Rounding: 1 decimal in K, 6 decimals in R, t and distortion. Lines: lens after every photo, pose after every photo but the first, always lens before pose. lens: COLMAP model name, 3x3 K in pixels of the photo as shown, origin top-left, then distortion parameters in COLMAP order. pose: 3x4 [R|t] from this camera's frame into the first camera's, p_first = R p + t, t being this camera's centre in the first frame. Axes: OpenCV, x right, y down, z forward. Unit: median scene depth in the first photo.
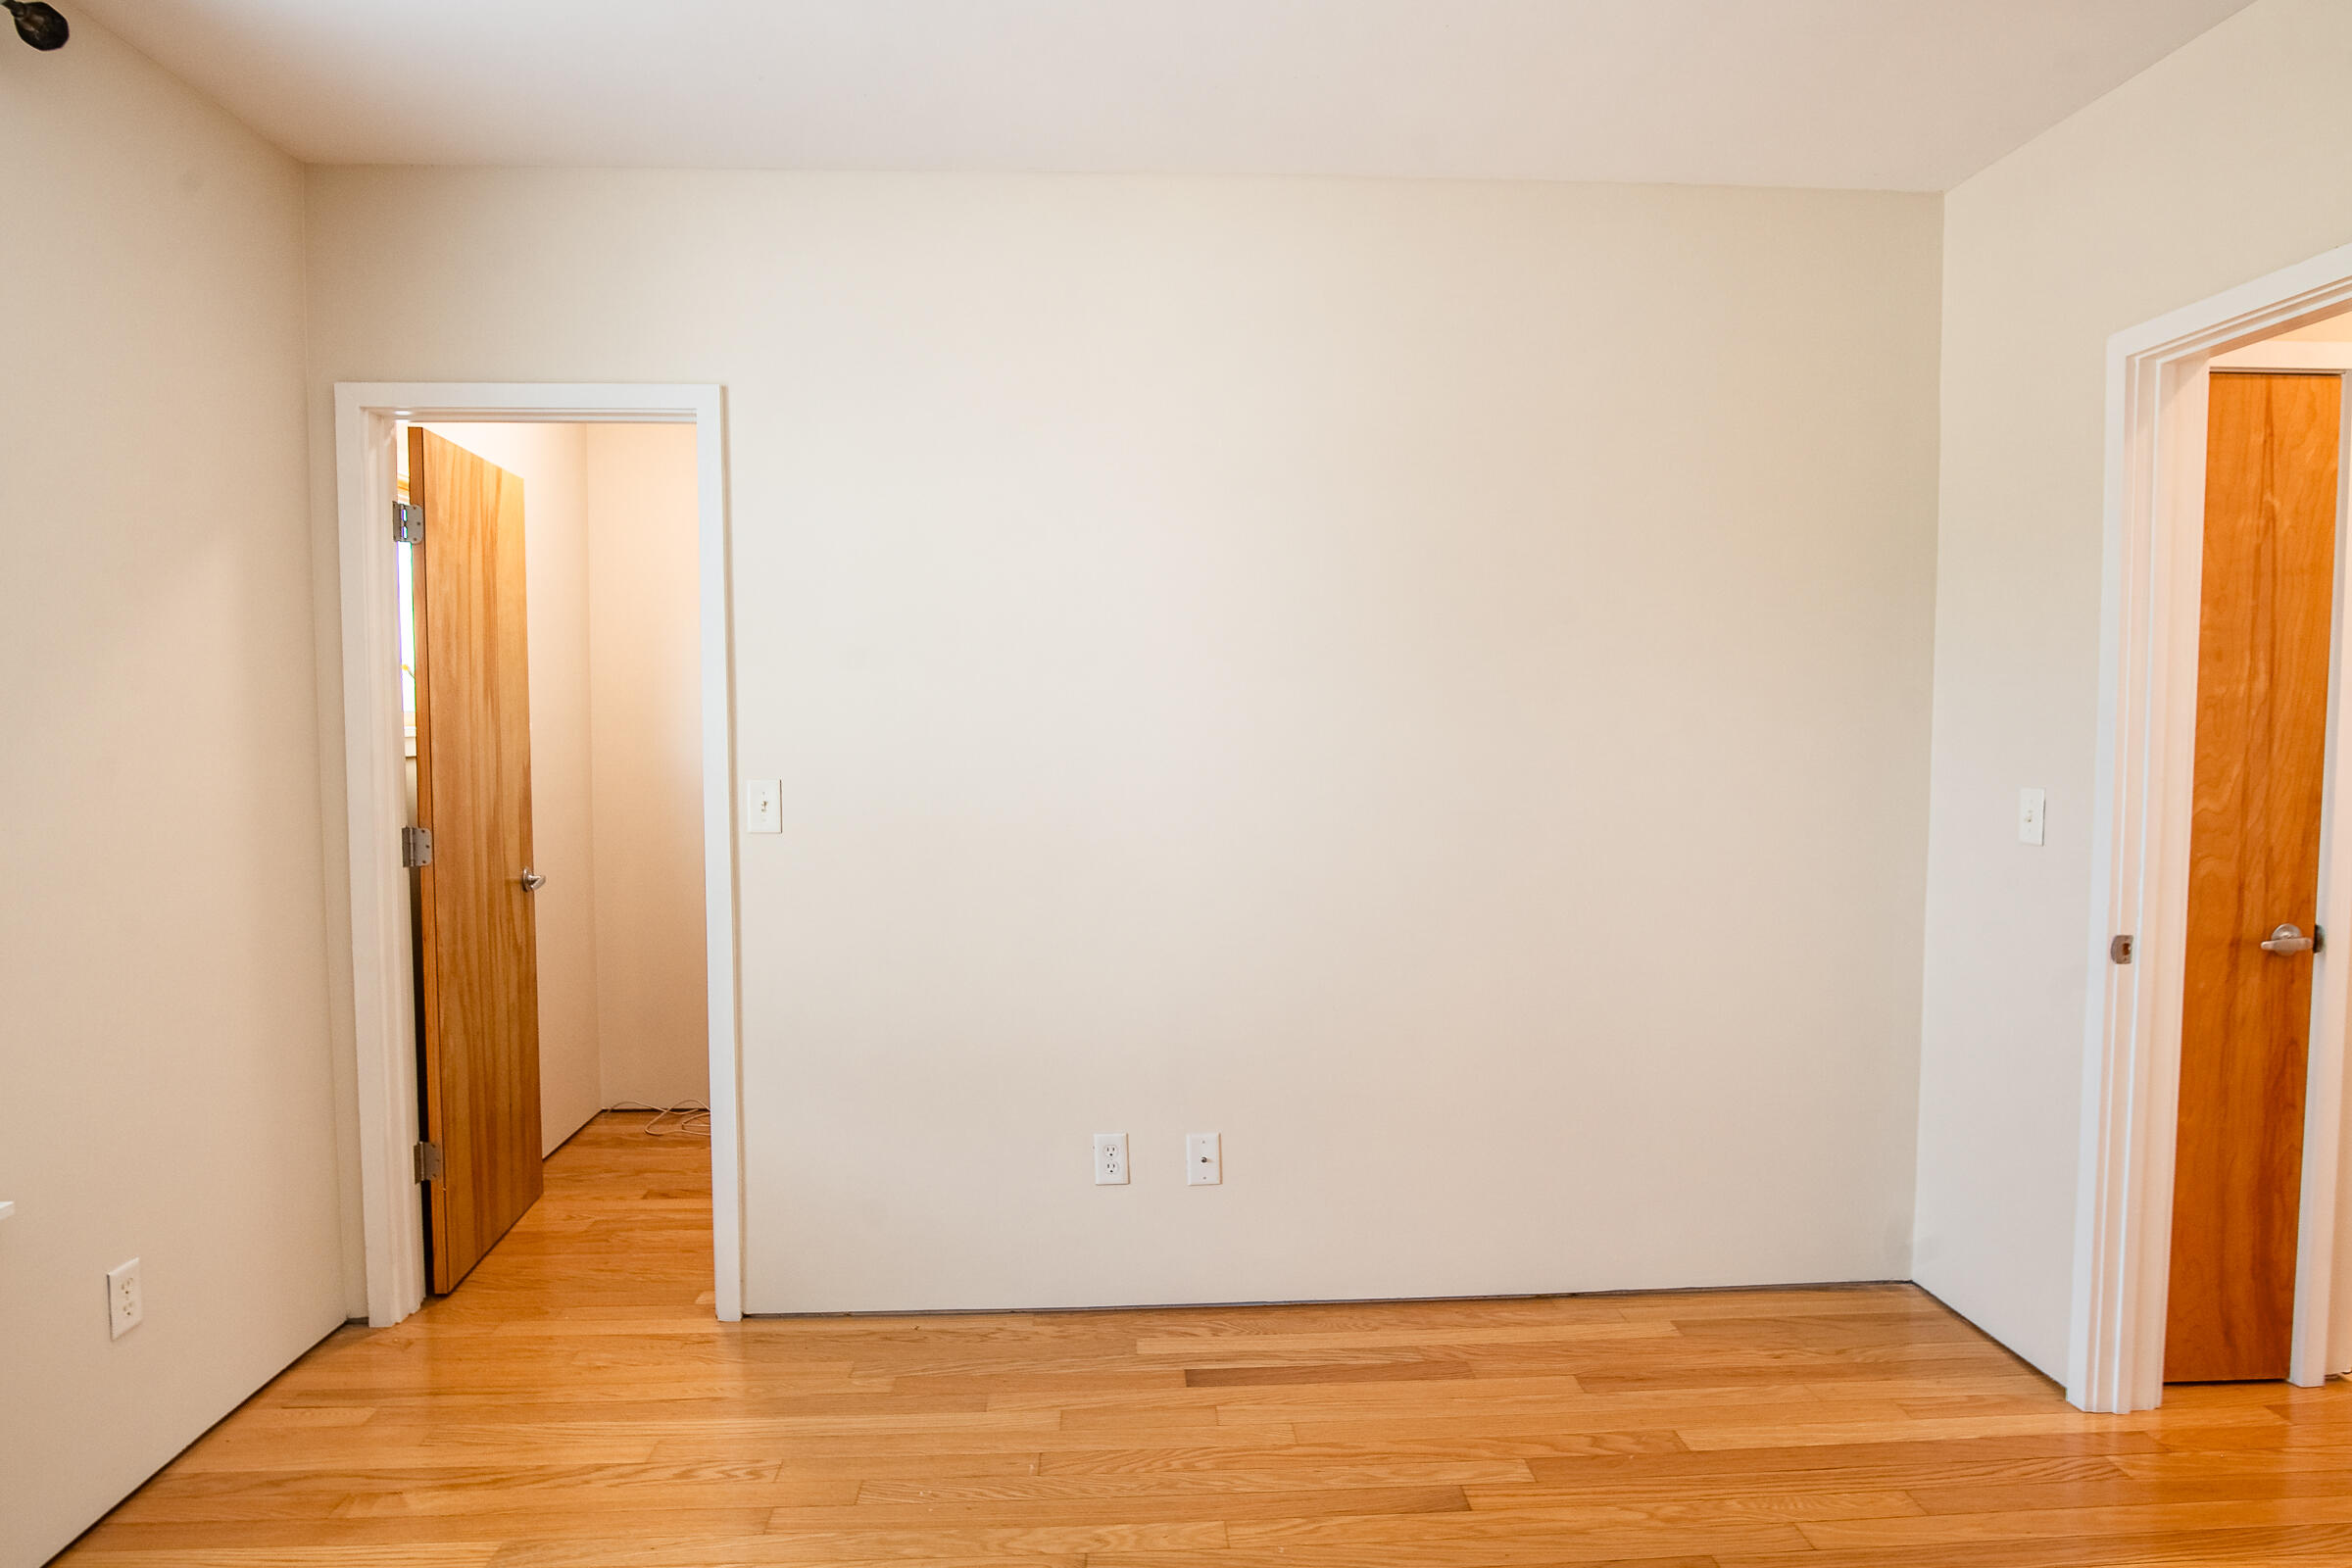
lens RADIAL K [[1390.6, 0, 1183.2], [0, 1390.6, 787.1], [0, 0, 1]] dist [-0.040022, 0.017726]
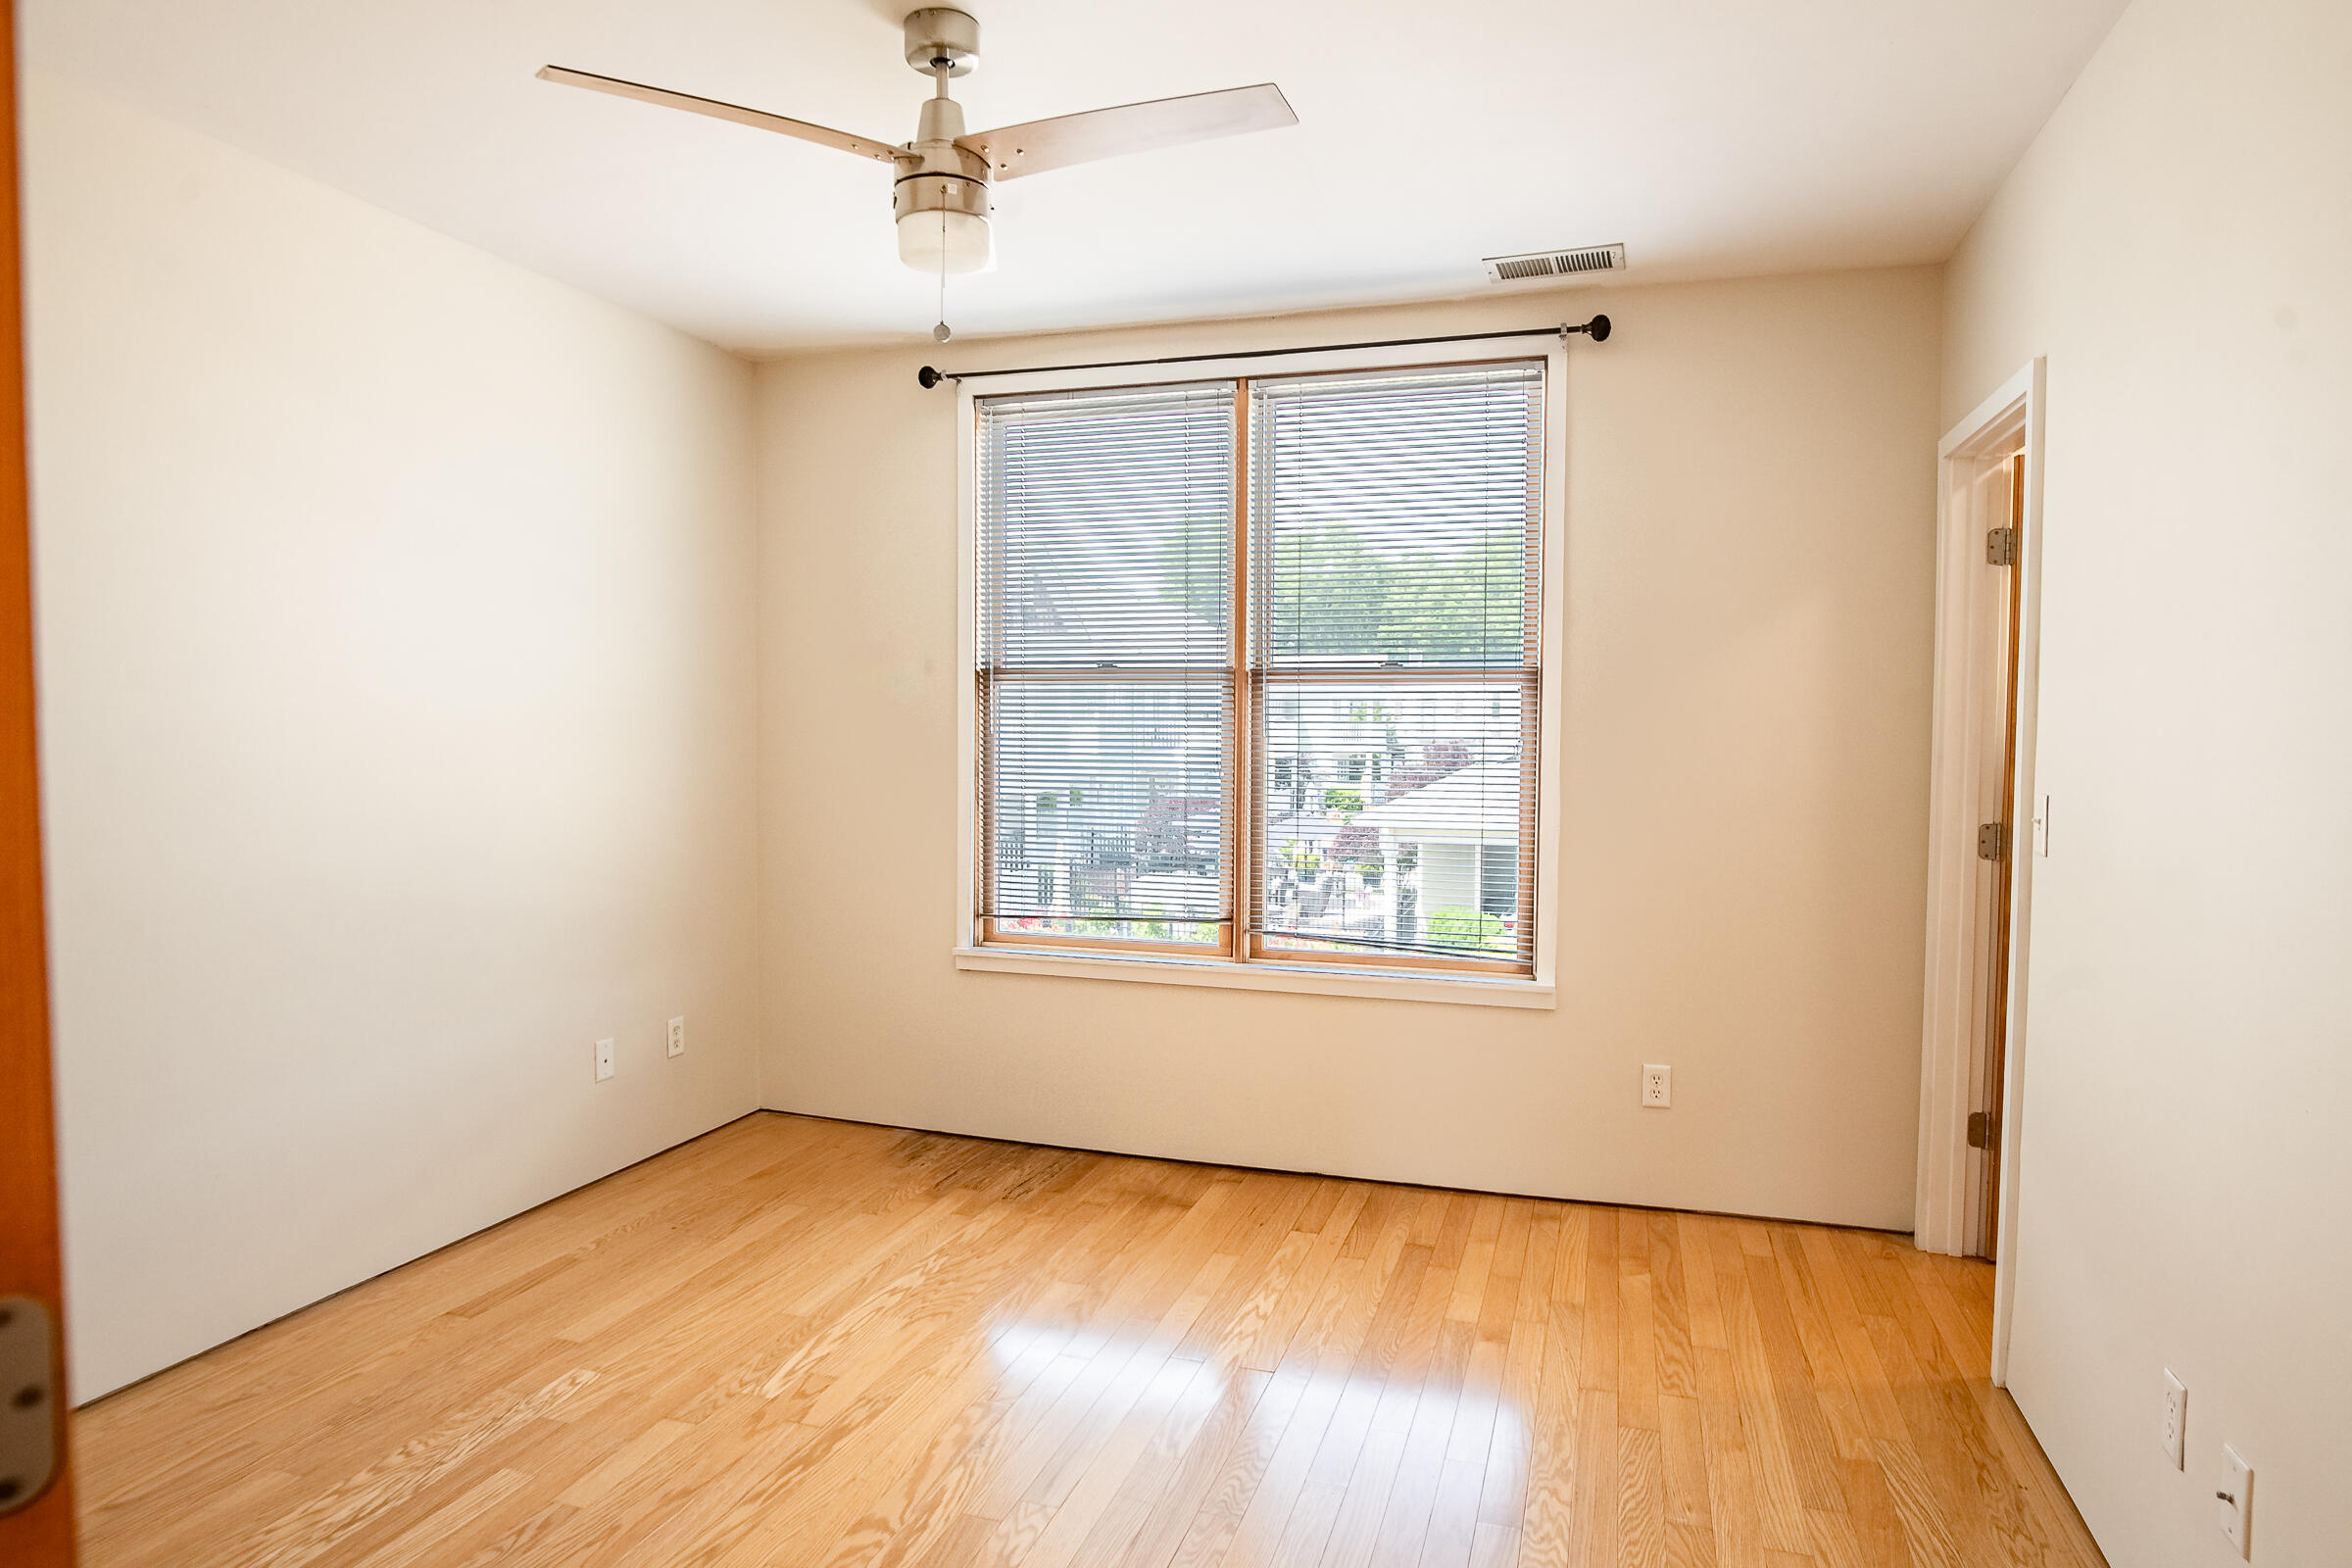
lens RADIAL K [[1390.6, 0, 1183.2], [0, 1390.6, 787.1], [0, 0, 1]] dist [-0.040022, 0.017726]
pose [[-0.365735, 0.041279, -0.929803, 0.814838], [-0.054719, 0.996334, 0.065756, -0.043949], [0.929109, 0.074928, -0.362136, 0.931405]]
